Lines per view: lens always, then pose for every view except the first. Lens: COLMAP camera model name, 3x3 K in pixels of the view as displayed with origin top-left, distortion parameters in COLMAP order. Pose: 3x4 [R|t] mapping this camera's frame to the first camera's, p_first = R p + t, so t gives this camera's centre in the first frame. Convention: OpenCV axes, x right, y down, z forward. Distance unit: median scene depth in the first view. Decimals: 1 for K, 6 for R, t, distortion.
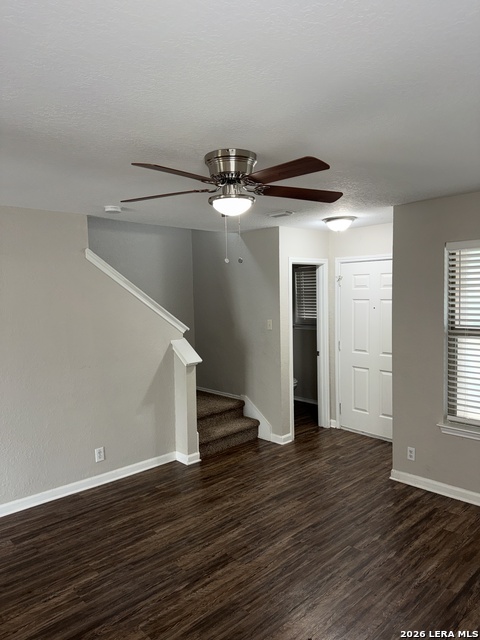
lens RADIAL K [[455.7, 0, 241.2], [0, 455.7, 323.4], [0, 0, 1]] dist [0.038289, -0.031879]
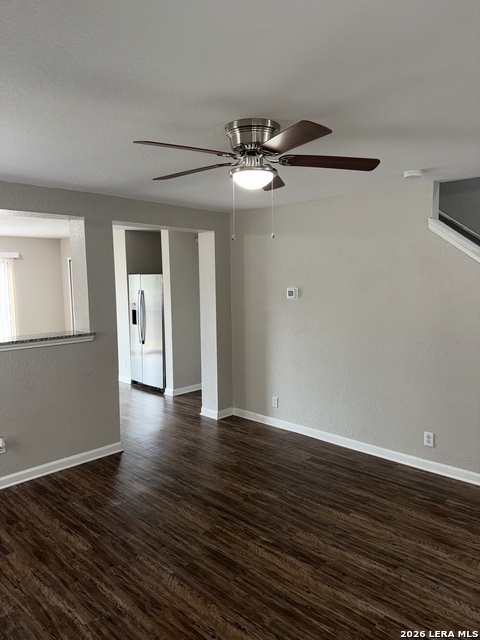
lens RADIAL K [[455.7, 0, 241.3], [0, 455.7, 323.6], [0, 0, 1]] dist [0.038289, -0.031879]
pose [[0.051620, 0.123058, -0.991056, 0.683532], [-0.050700, 0.991422, 0.120463, -0.050309], [0.997379, 0.044028, 0.057416, 0.659128]]
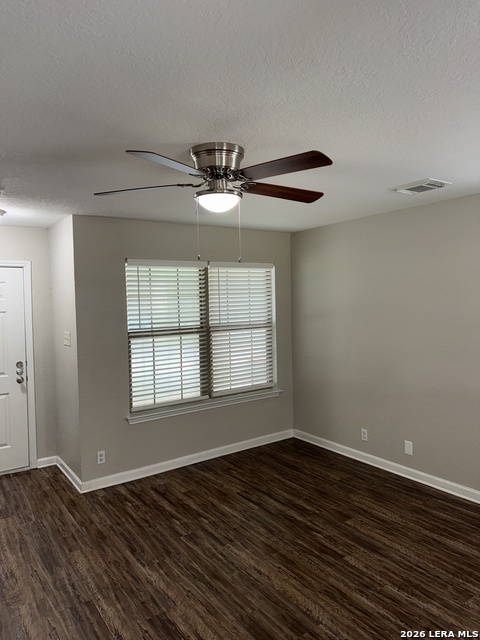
lens RADIAL K [[455.7, 0, 240.0], [0, 455.7, 314.6], [0, 0, 1]] dist [0.038289, -0.031879]
pose [[0.147830, -0.014266, 0.988910, -0.687489], [0.082935, 0.996553, 0.001979, -0.014210], [-0.985529, 0.081723, 0.148504, 0.586521]]
